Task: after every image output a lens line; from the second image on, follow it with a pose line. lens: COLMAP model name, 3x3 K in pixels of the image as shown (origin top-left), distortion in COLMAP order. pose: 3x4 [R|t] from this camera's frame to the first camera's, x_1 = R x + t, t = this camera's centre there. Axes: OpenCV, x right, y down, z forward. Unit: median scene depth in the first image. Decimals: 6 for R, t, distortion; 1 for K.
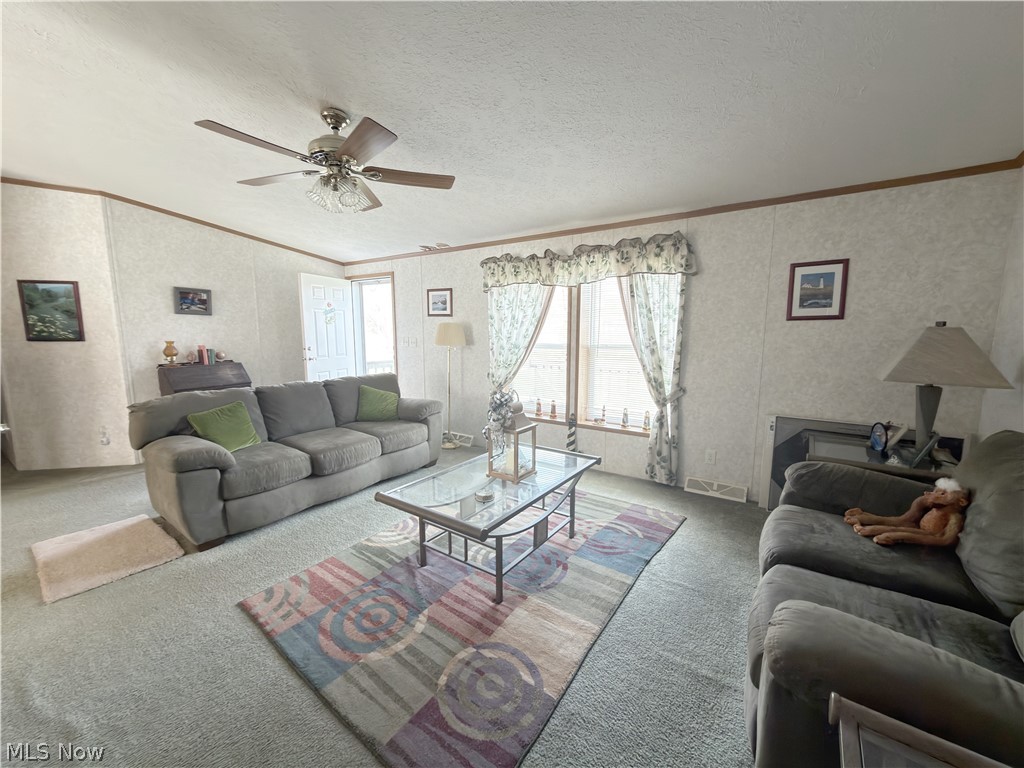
lens RADIAL K [[408.2, 0, 510.7], [0, 408.2, 381.4], [0, 0, 1]] dist [-0.000052, -0.000034]
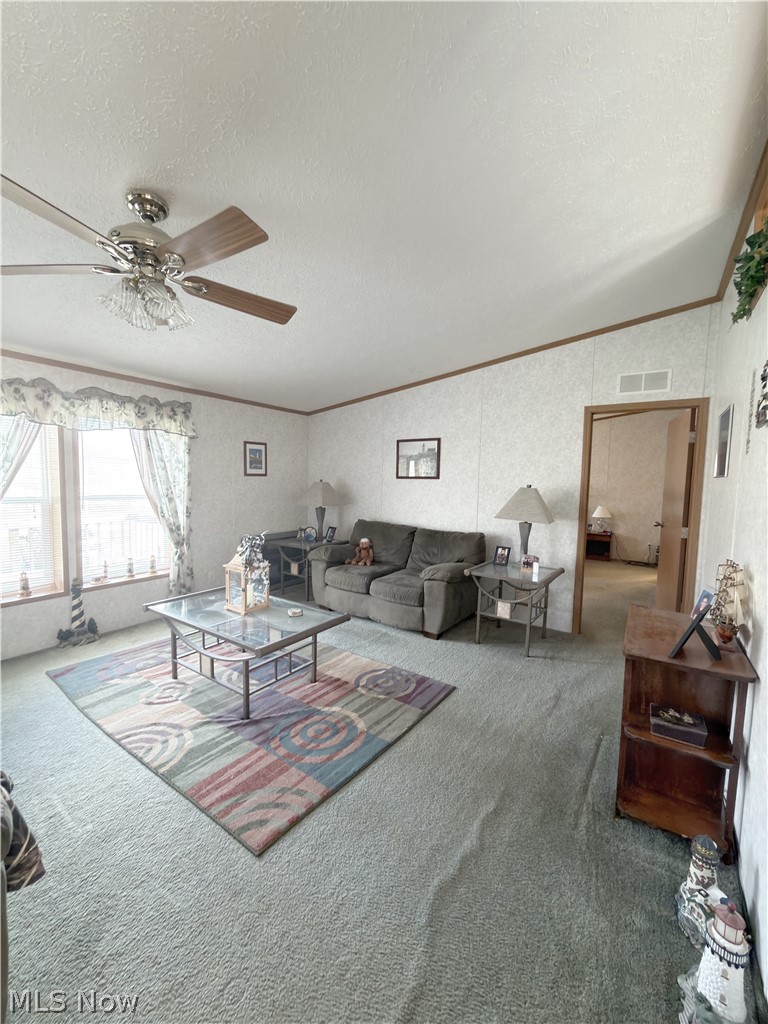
lens RADIAL K [[408.2, 0, 380.7], [0, 408.2, 514.4], [0, 0, 1]] dist [-0.000052, -0.000034]
pose [[-0.004761, -0.081529, 0.996660, -0.960348], [0.106512, 0.990960, 0.081572, -0.076761], [-0.994300, 0.106544, 0.003966, 0.500253]]
